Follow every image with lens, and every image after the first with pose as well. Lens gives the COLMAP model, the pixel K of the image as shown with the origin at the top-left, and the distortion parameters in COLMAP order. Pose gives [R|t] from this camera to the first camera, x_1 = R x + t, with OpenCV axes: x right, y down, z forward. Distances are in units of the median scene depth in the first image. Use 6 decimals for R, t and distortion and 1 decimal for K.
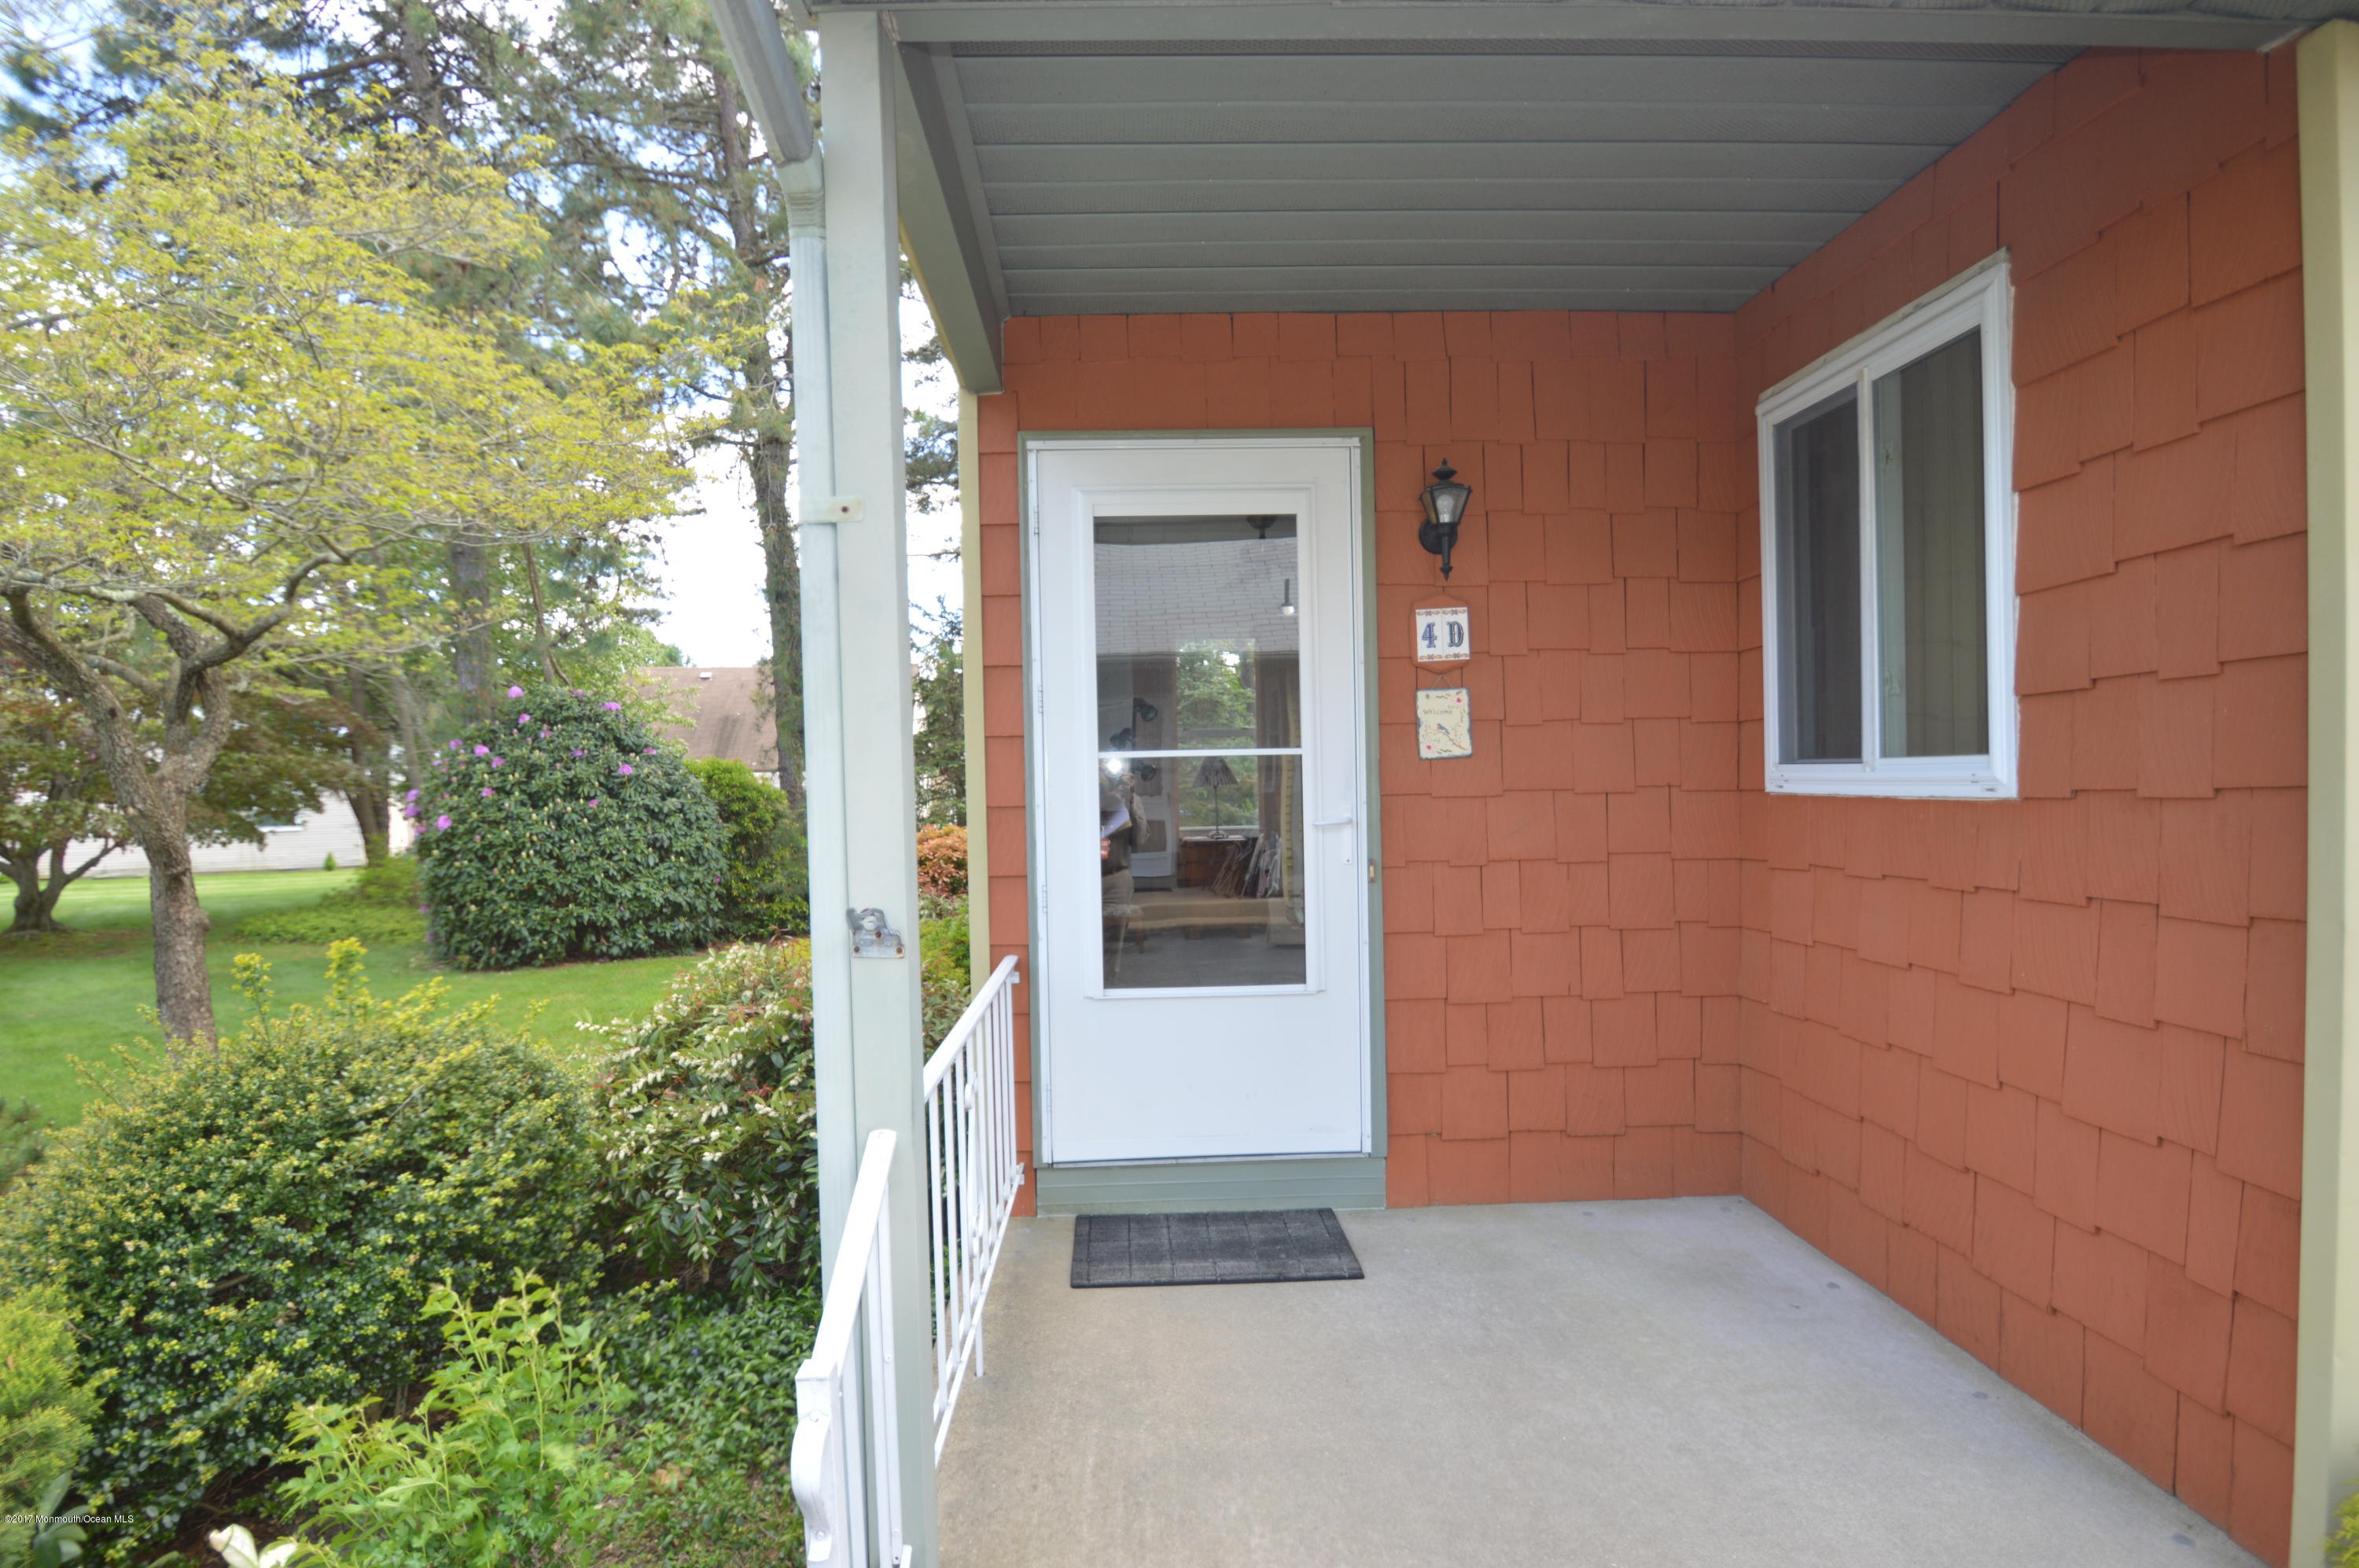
lens RADIAL K [[1094.1, 0, 1186.2], [0, 1094.1, 777.6], [0, 0, 1]] dist [-0.002639, -0.000082]
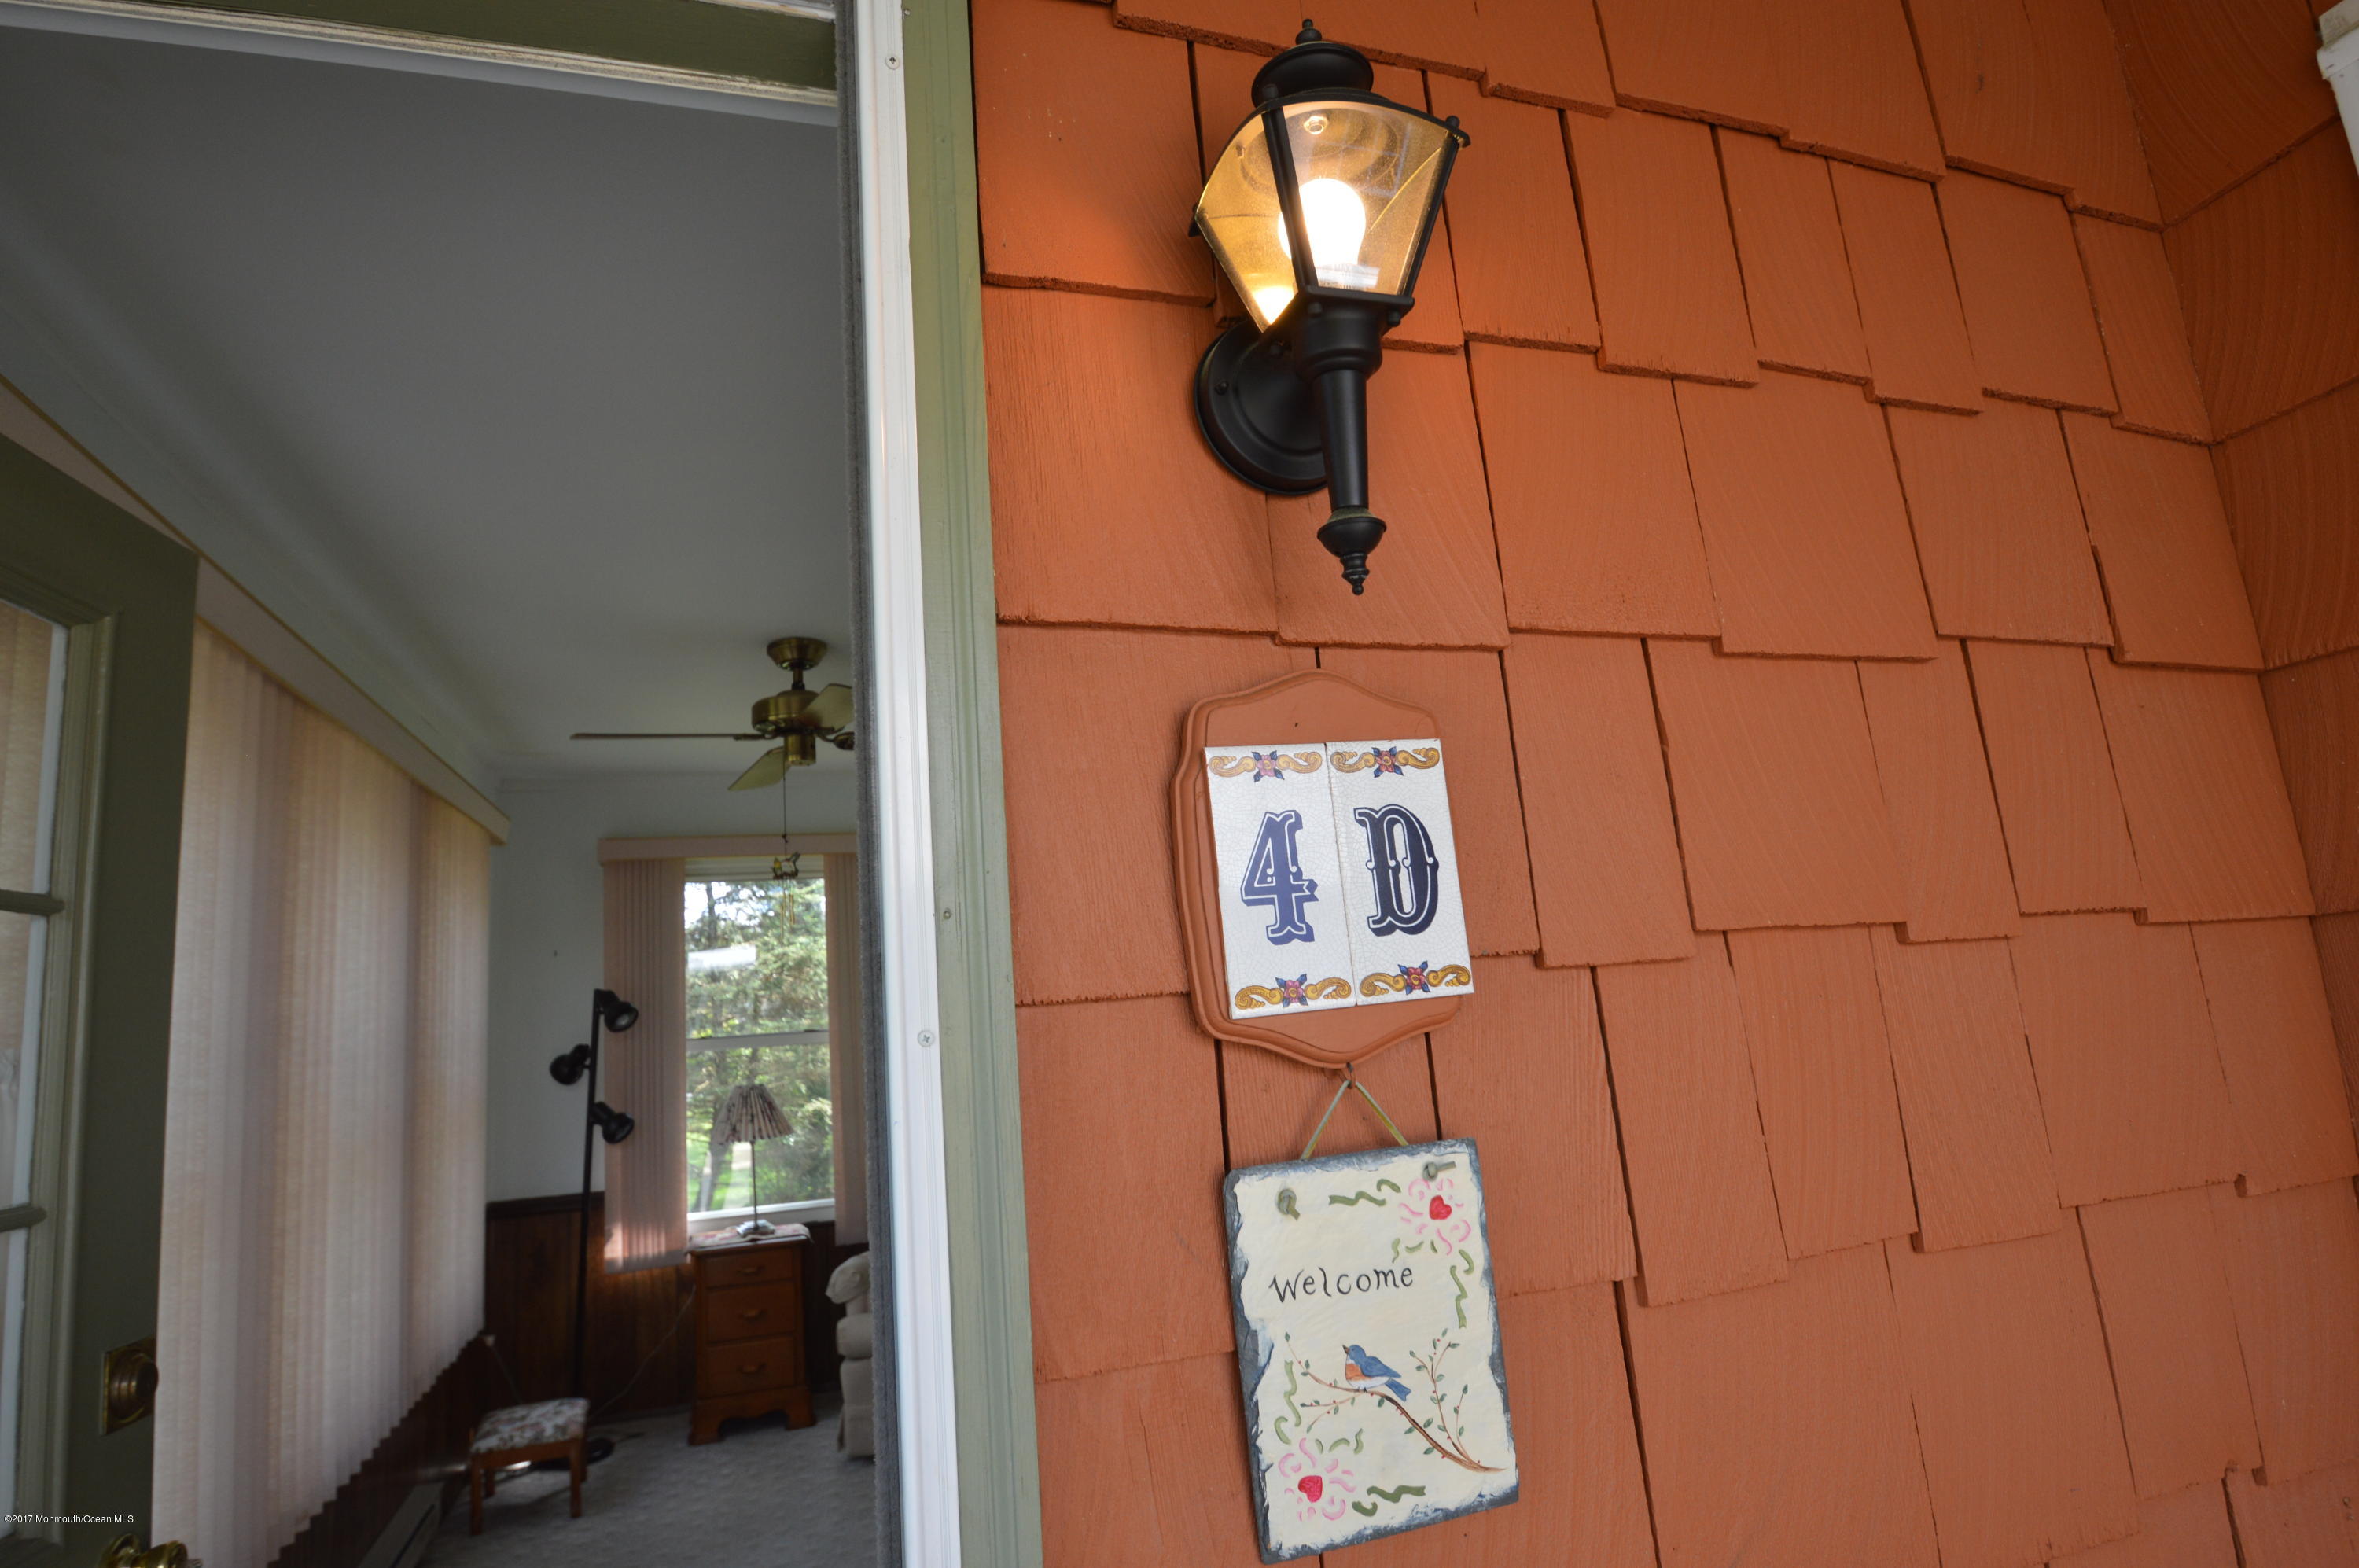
lens RADIAL K [[1259.2, 0, 1184.4], [0, 1259.2, 778.6], [0, 0, 1]] dist [-0.016709, -0.010714]
pose [[0.956087, 0.002643, 0.293071, 0.141230], [0.056194, 0.979754, -0.192156, -0.105561], [-0.287646, 0.200187, 0.936582, 0.792728]]
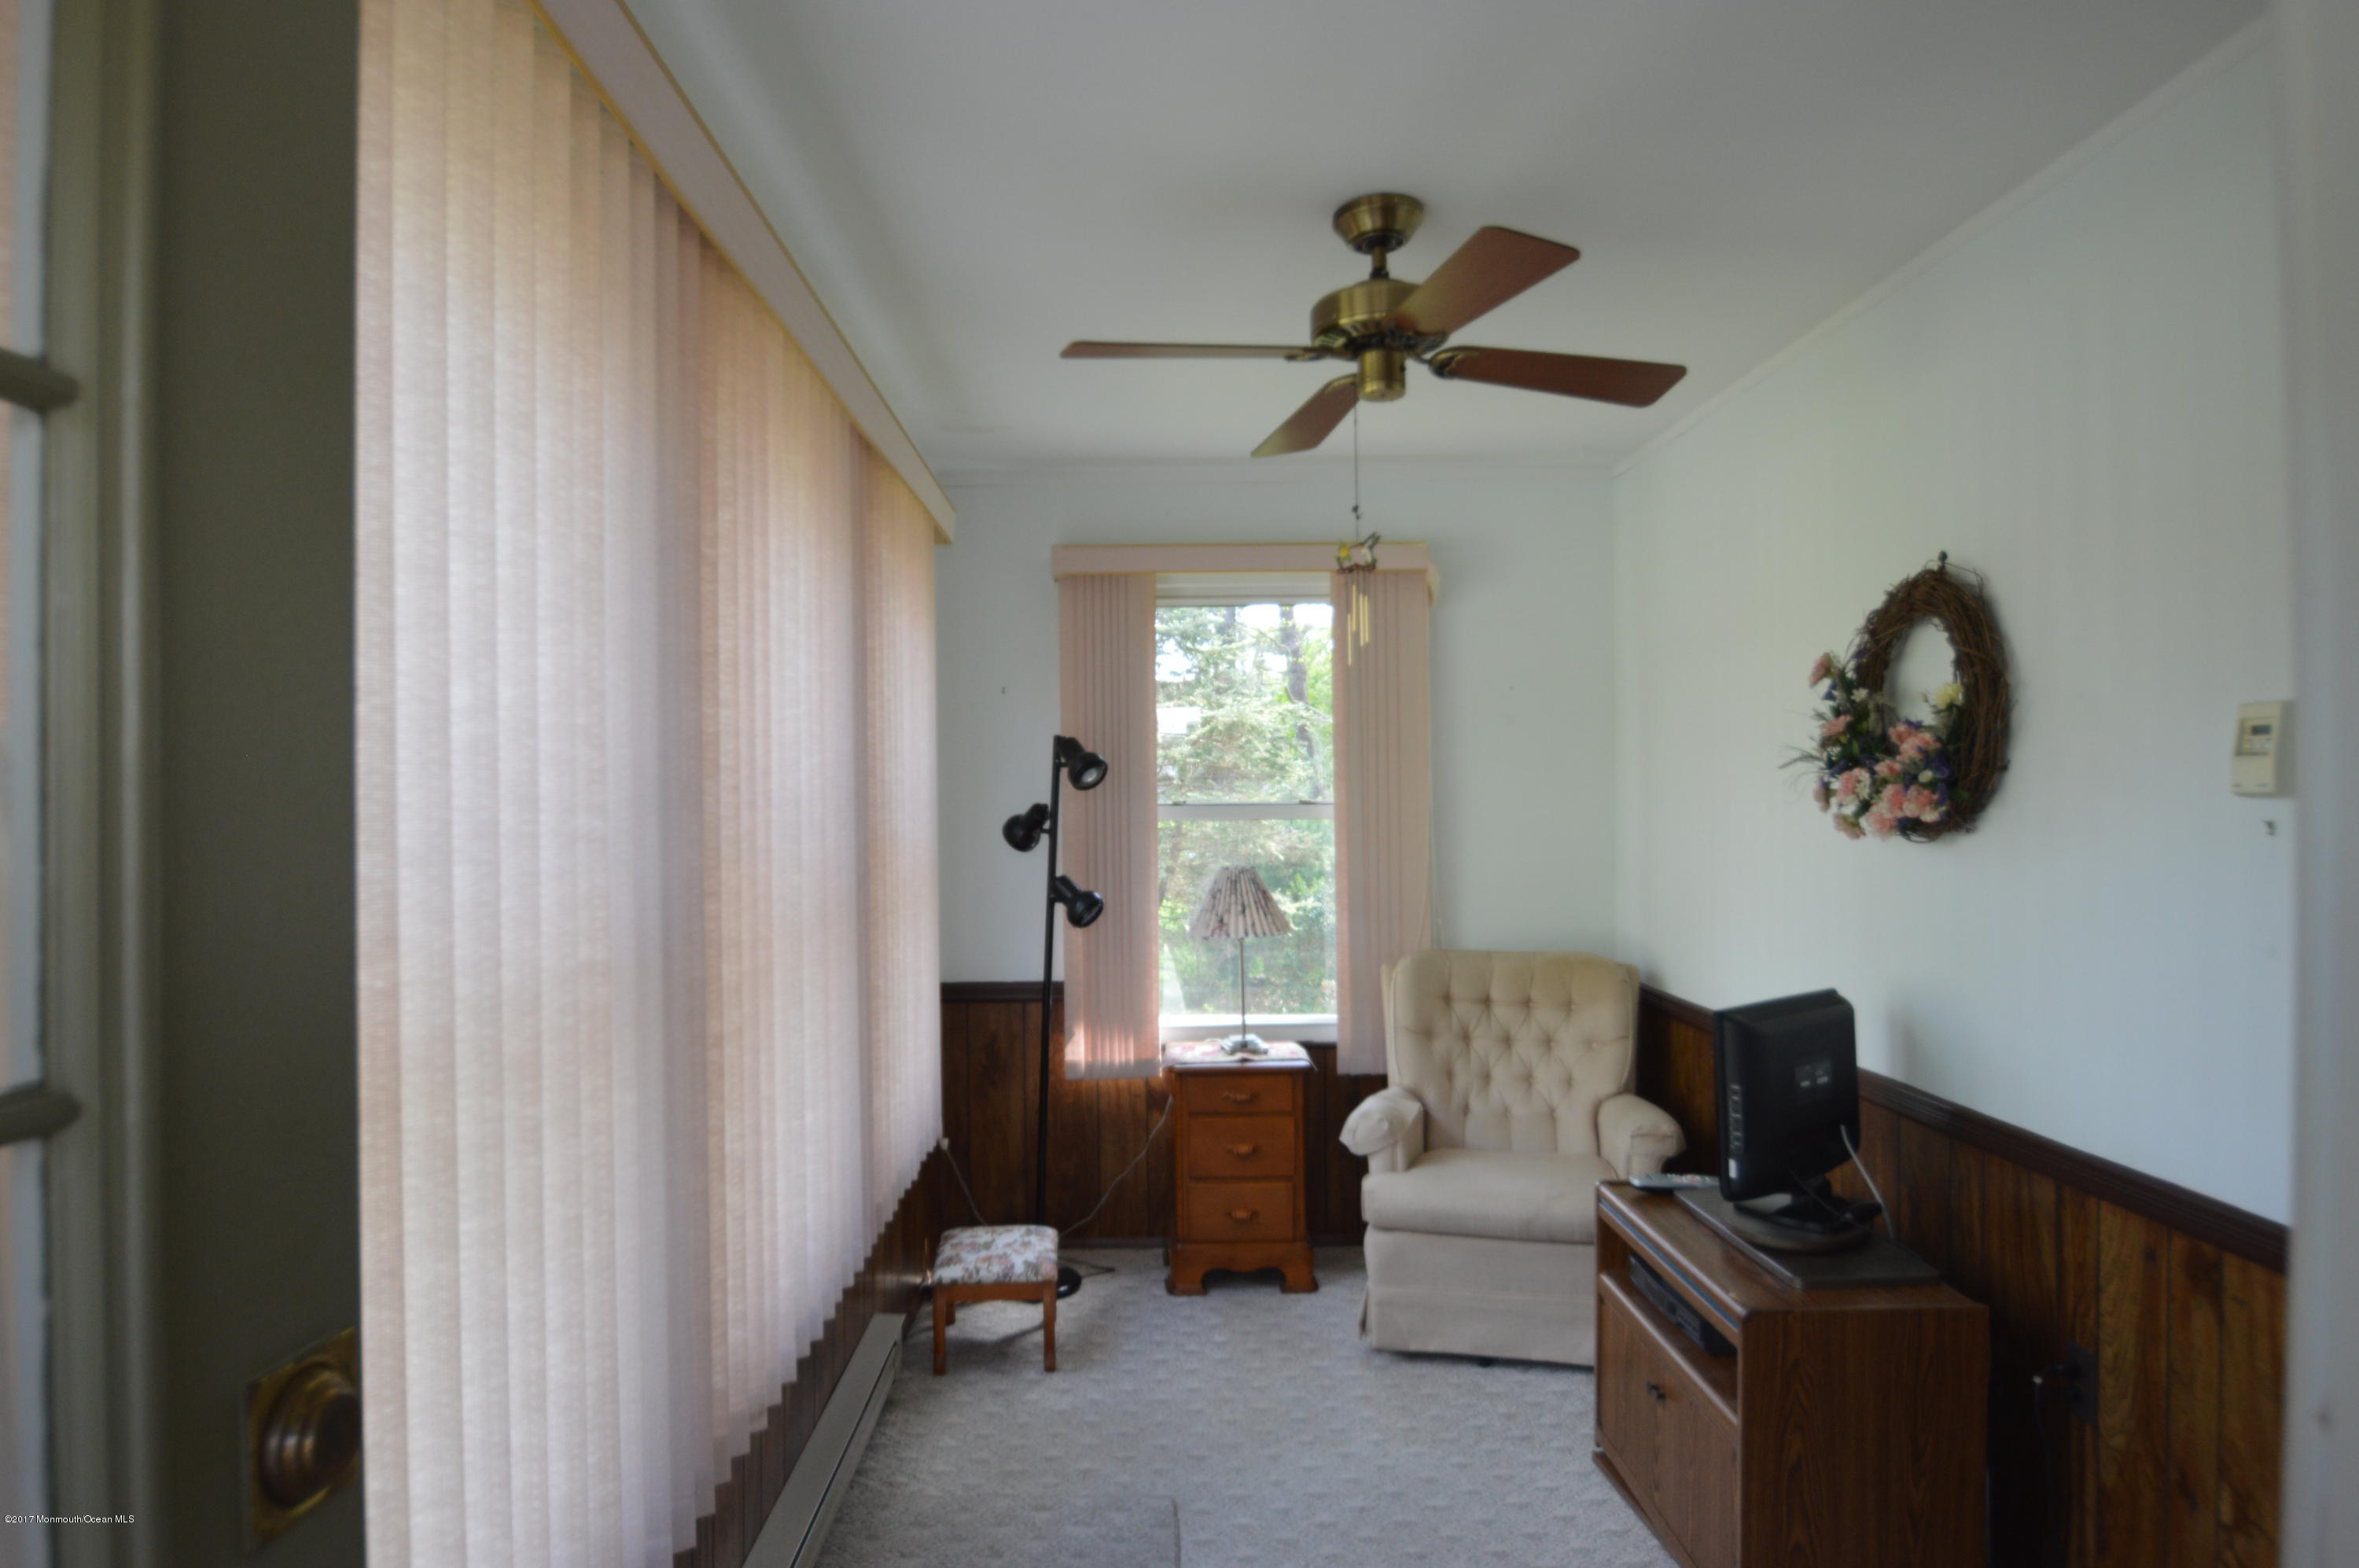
lens RADIAL K [[1423.6, 0, 1179.5], [0, 1423.6, 772.4], [0, 0, 1]] dist [-0.041656, 0.001388]
pose [[0.999902, 0.008003, -0.011500, 0.023886], [-0.008402, 0.999350, -0.035053, -0.105097], [0.011212, 0.035147, 0.999319, 1.158644]]
